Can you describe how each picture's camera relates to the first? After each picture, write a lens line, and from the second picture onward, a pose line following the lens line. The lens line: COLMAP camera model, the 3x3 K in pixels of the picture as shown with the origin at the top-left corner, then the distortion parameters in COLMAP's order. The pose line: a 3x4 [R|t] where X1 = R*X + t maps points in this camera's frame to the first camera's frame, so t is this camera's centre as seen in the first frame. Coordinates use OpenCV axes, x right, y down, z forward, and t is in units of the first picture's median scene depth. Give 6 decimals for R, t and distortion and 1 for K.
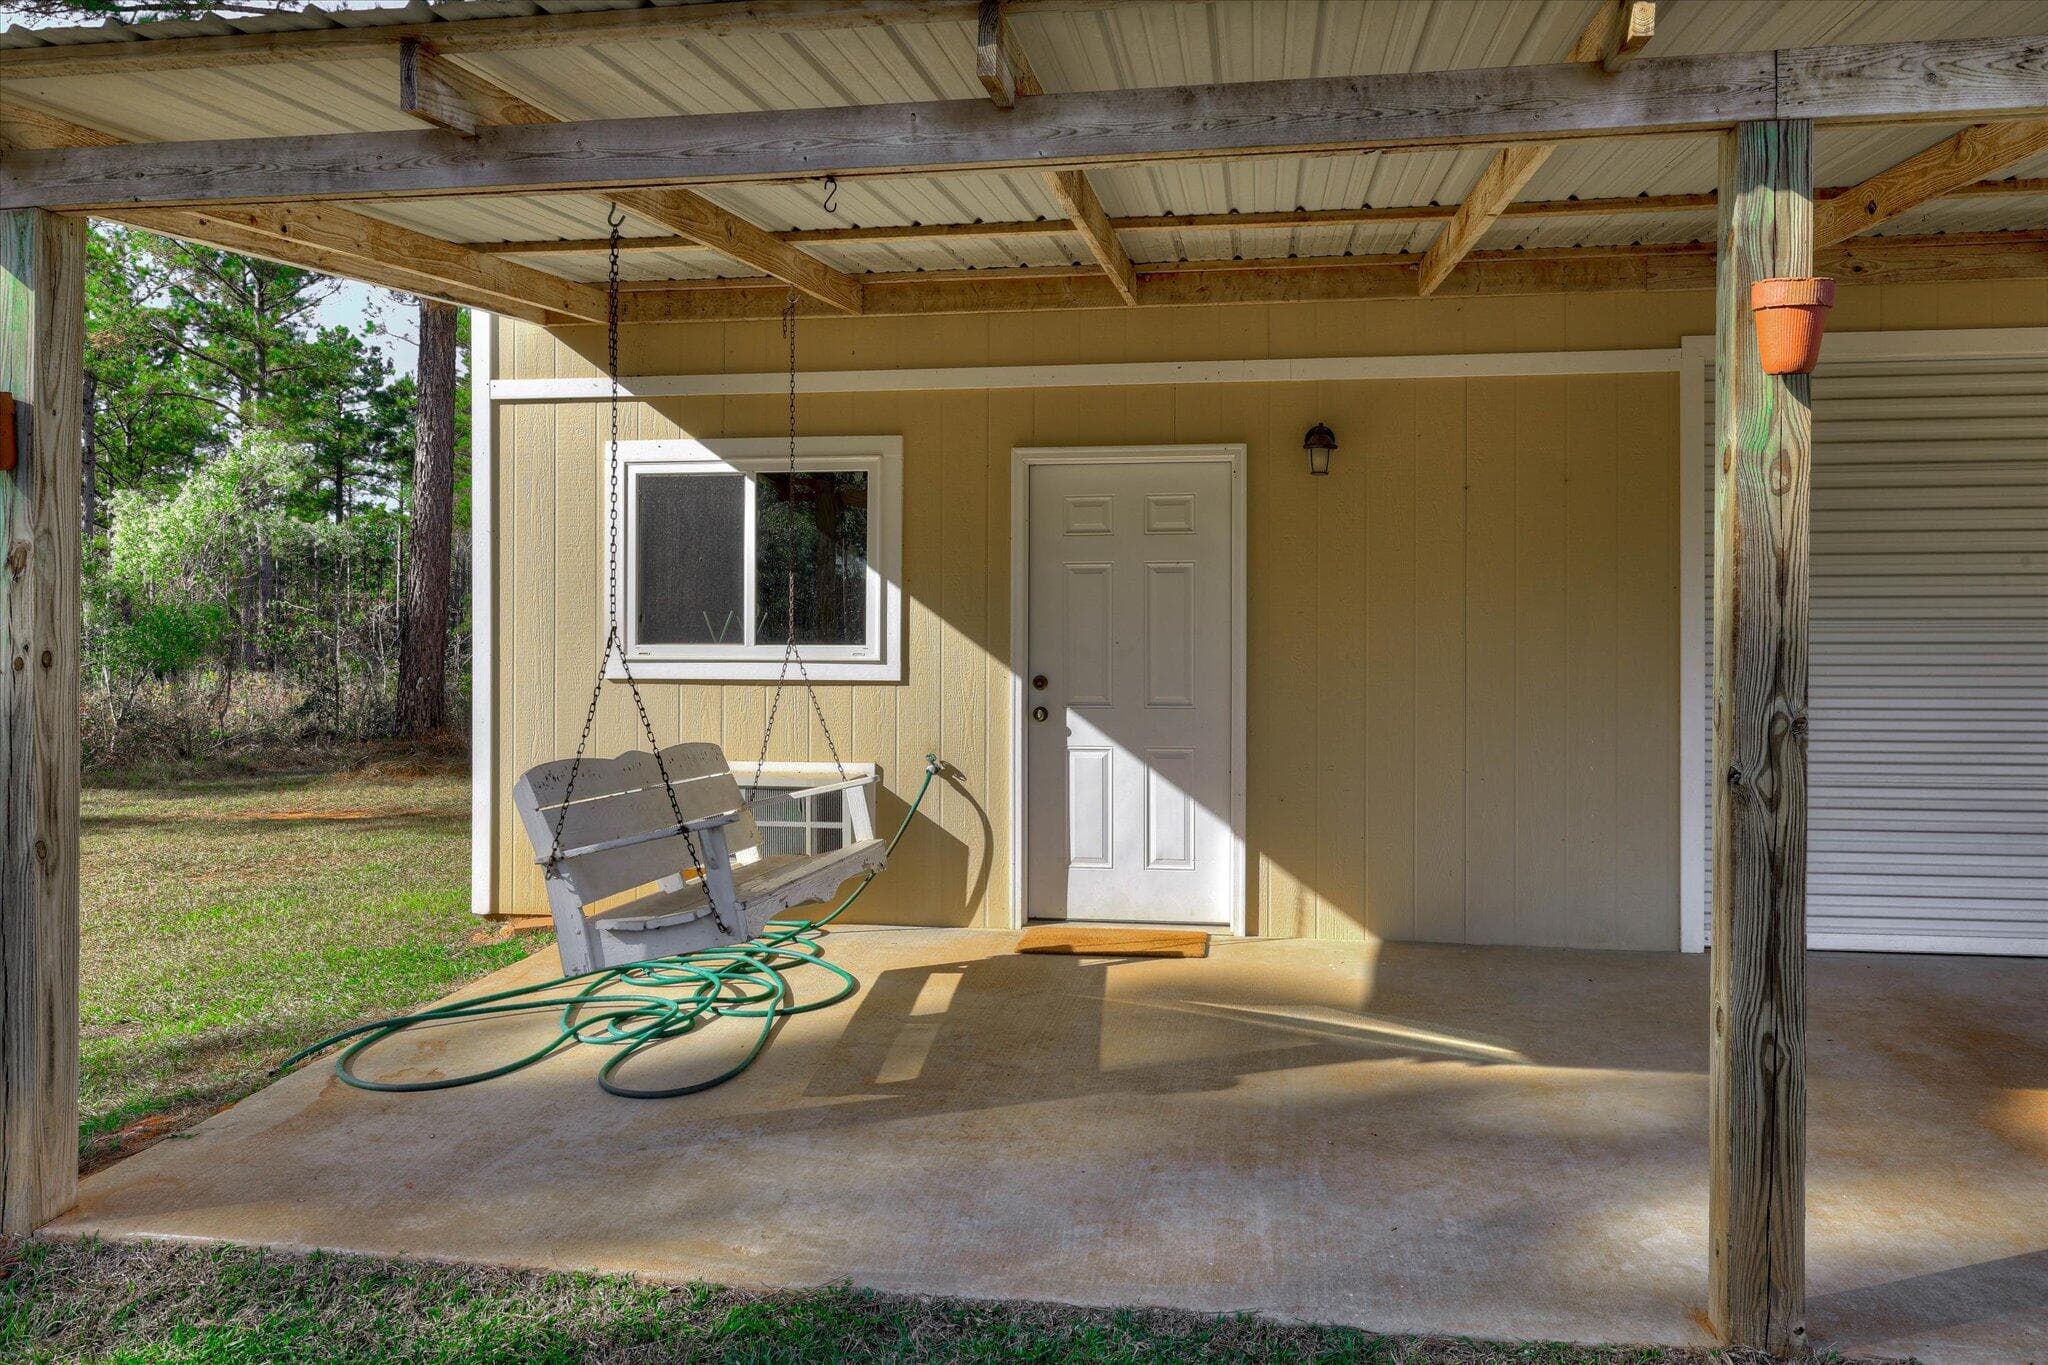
lens RADIAL K [[1374.9, 0, 1084.7], [0, 1374.9, 680.9], [0, 0, 1]] dist [-0.003610, -0.001050]
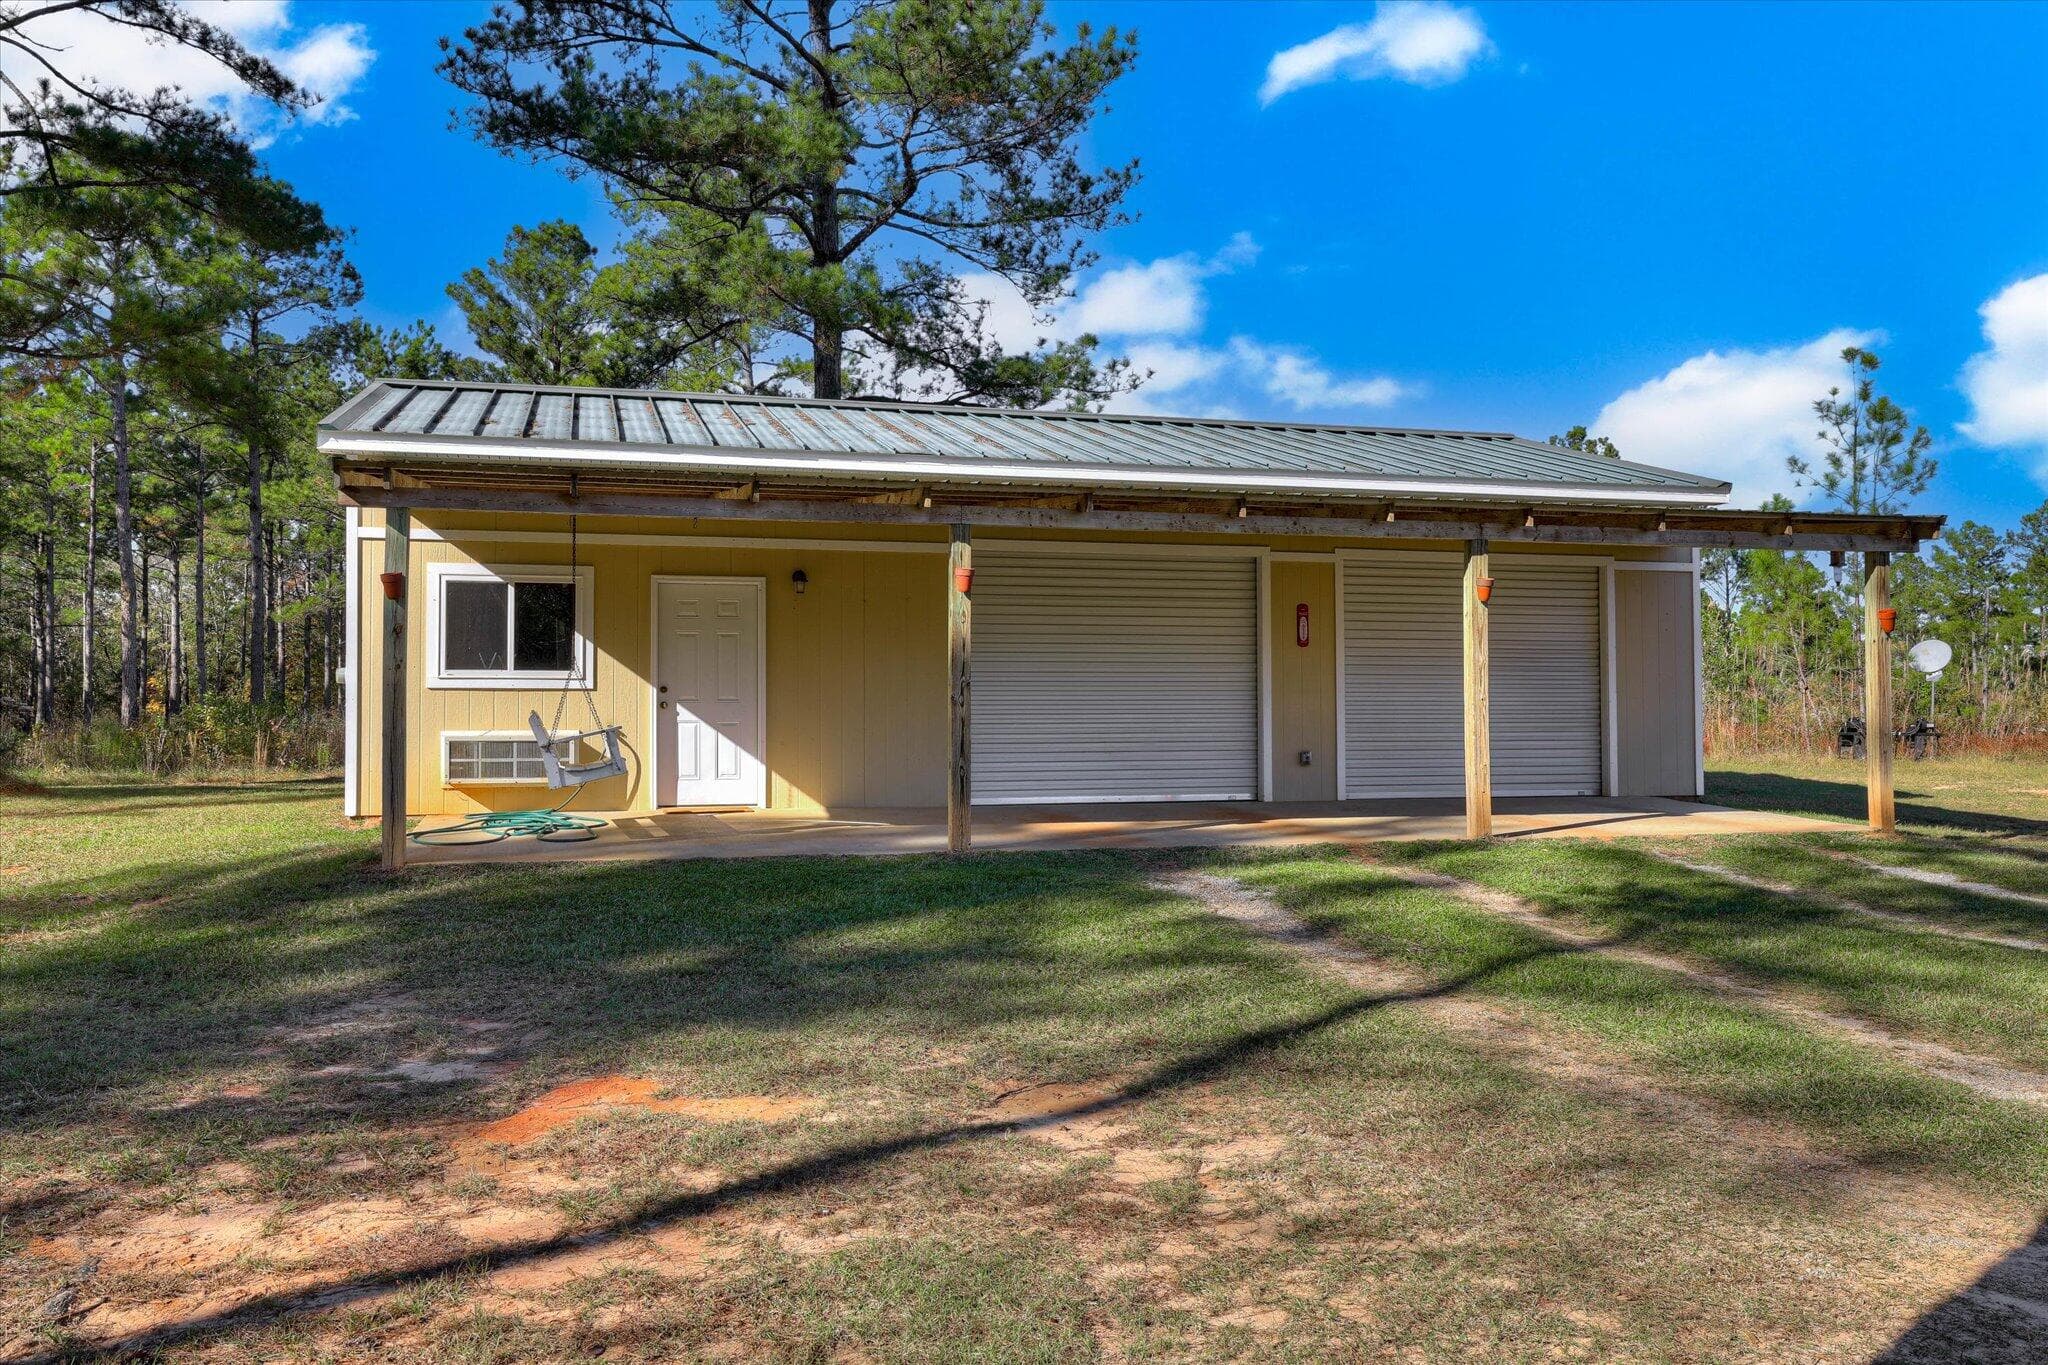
lens RADIAL K [[1710.1, 0, 1024.0], [0, 1710.1, 682.5], [0, 0, 1]] dist [0.001864, -0.001504]
pose [[0.917620, 0.005038, 0.397428, -0.549005], [0.012196, 0.999092, -0.040825, 0.100401], [-0.397273, 0.042308, 0.916725, -1.533046]]
